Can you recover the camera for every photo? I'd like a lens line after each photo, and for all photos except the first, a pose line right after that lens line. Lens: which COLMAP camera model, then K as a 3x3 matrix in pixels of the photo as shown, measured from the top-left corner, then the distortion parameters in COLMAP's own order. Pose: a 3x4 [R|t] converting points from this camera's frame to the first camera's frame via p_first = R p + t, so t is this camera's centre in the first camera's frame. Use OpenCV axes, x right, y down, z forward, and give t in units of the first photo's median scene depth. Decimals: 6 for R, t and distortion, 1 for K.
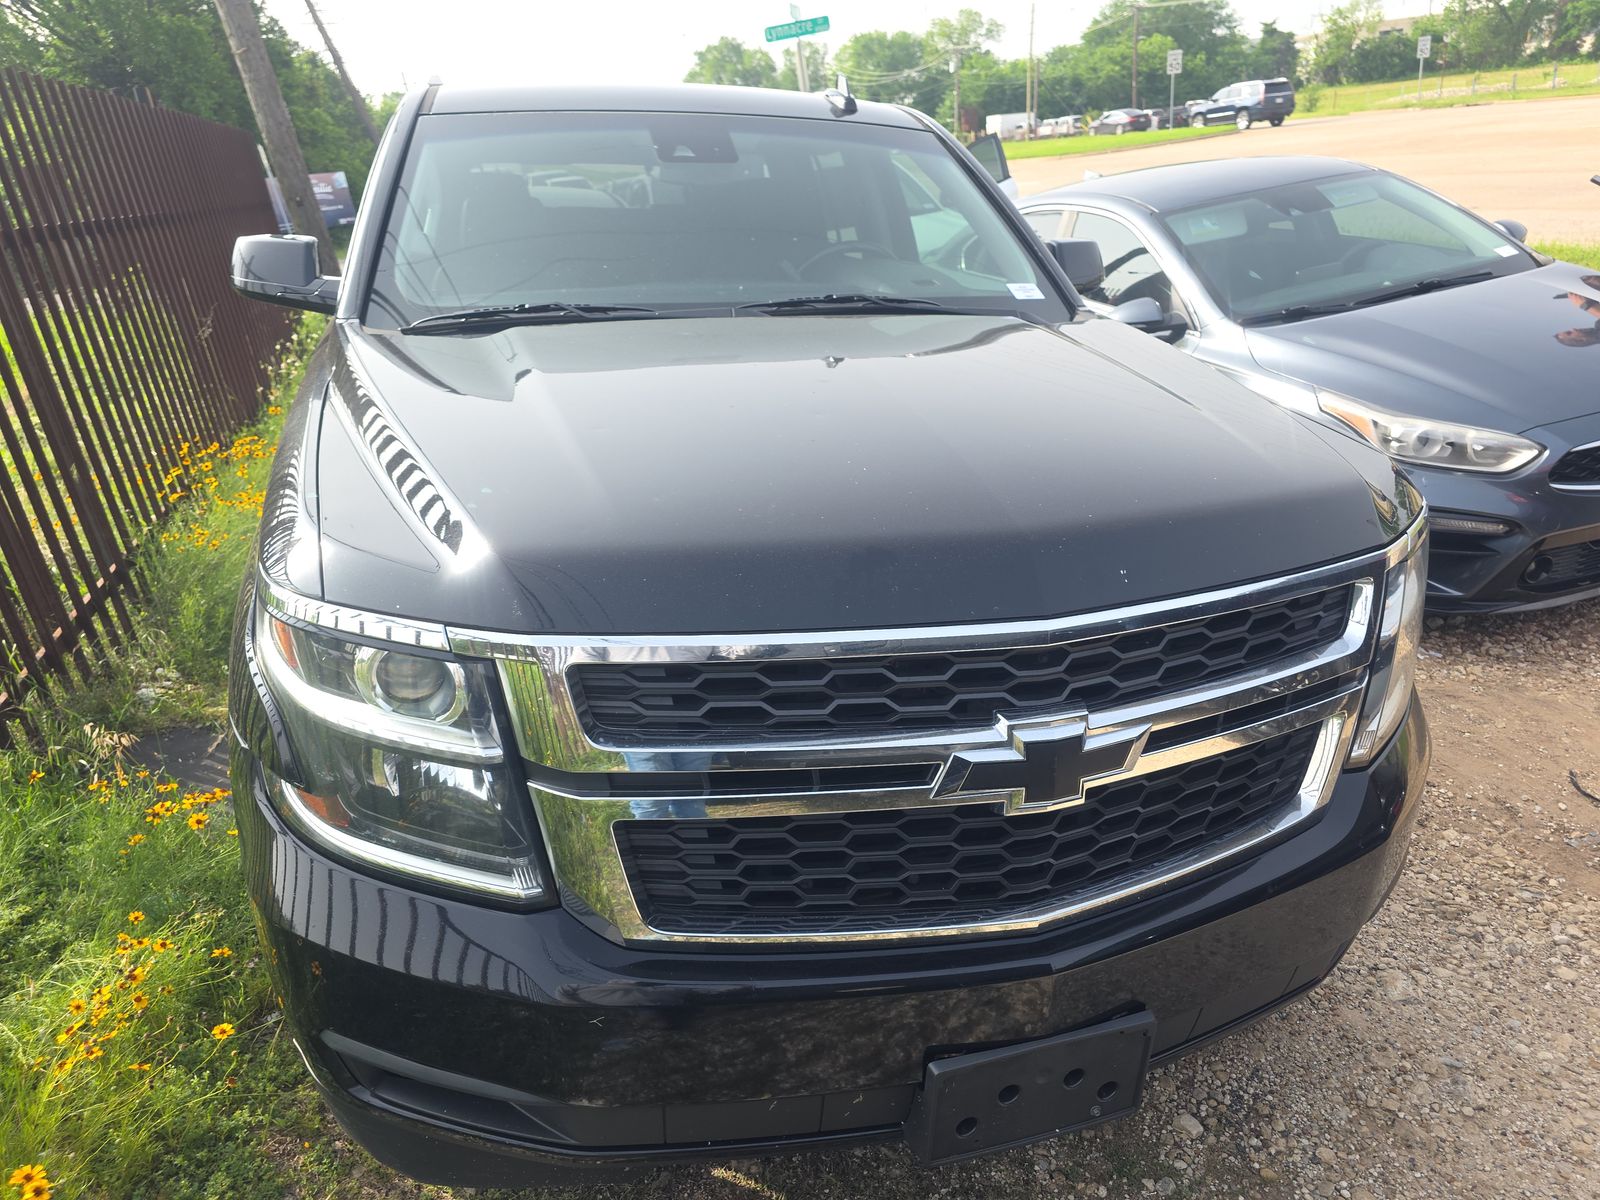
lens RADIAL K [[1033.5, 0, 800.0], [0, 1033.5, 600.0], [0, 0, 1]] dist [0.062243, -0.048283]
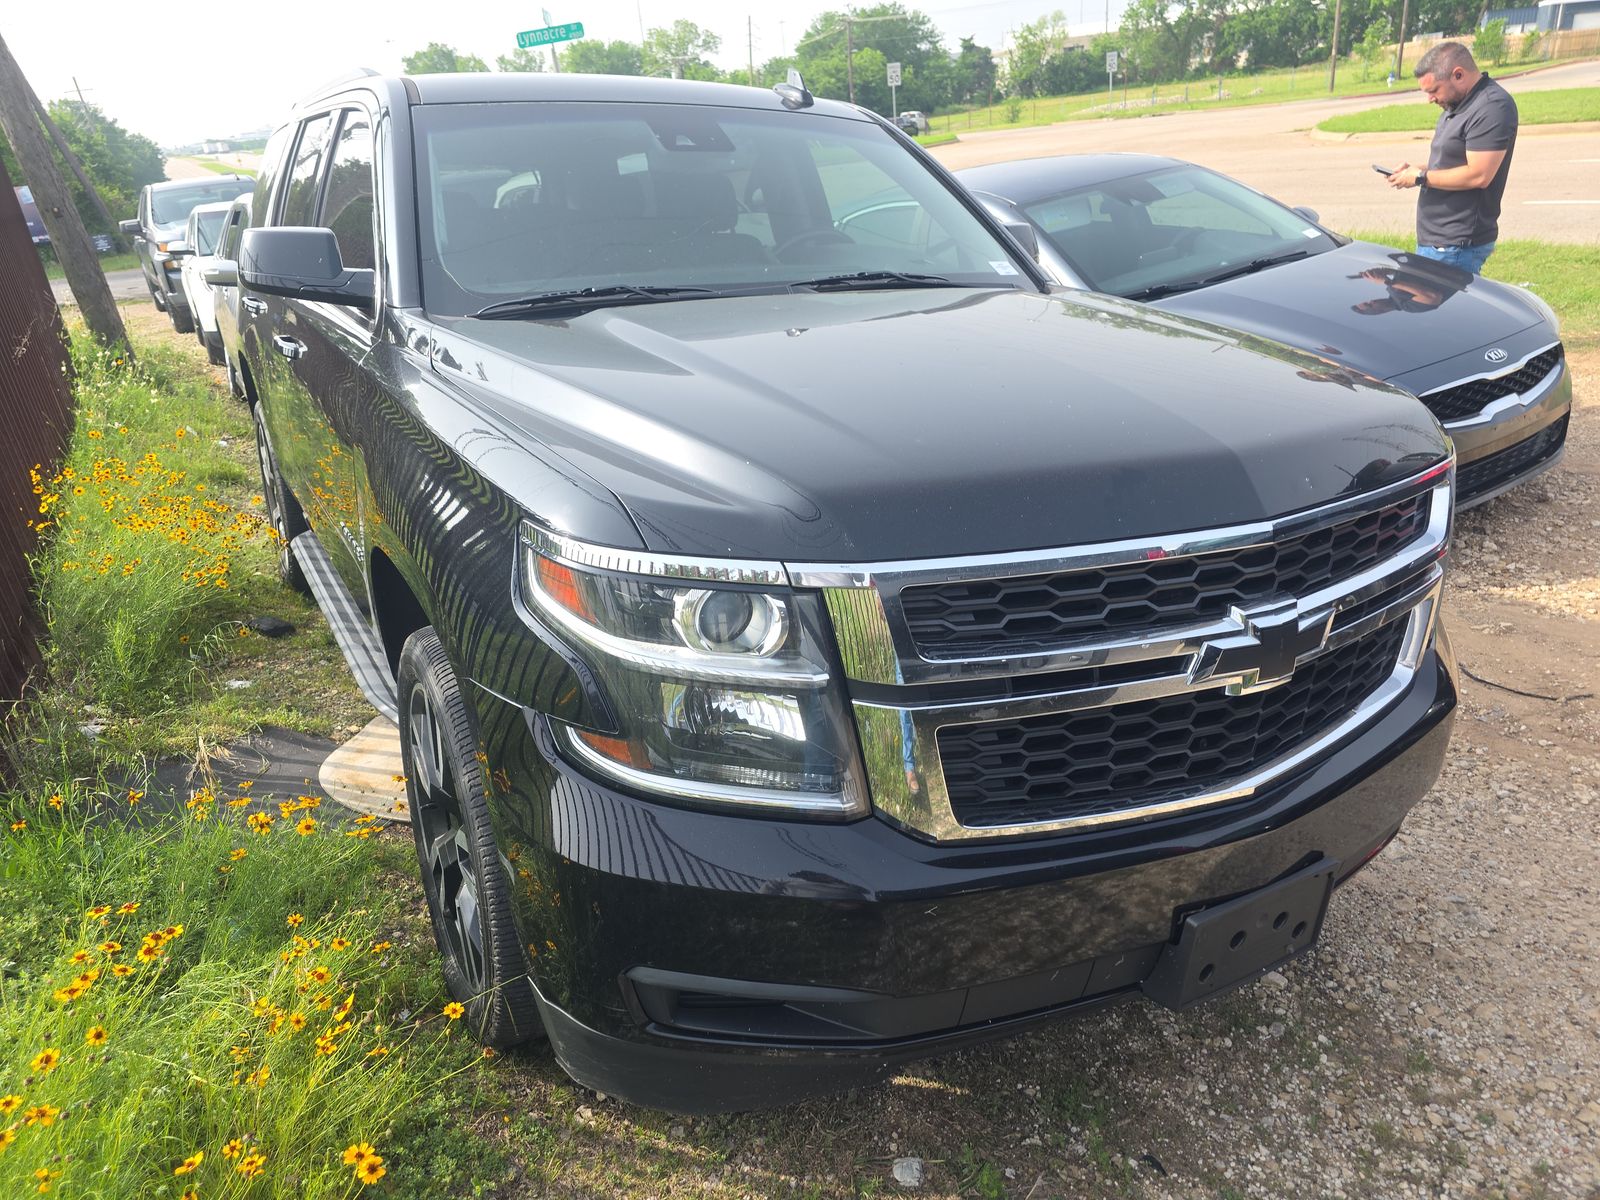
lens RADIAL K [[1018.0, 0, 800.0], [0, 1018.0, 600.0], [0, 0, 1]] dist [0.060990, -0.050751]
pose [[0.981652, -0.081983, 0.172156, -0.295137], [0.081752, 0.996617, 0.008444, 0.032997], [-0.172266, 0.005785, 0.985034, -0.026617]]
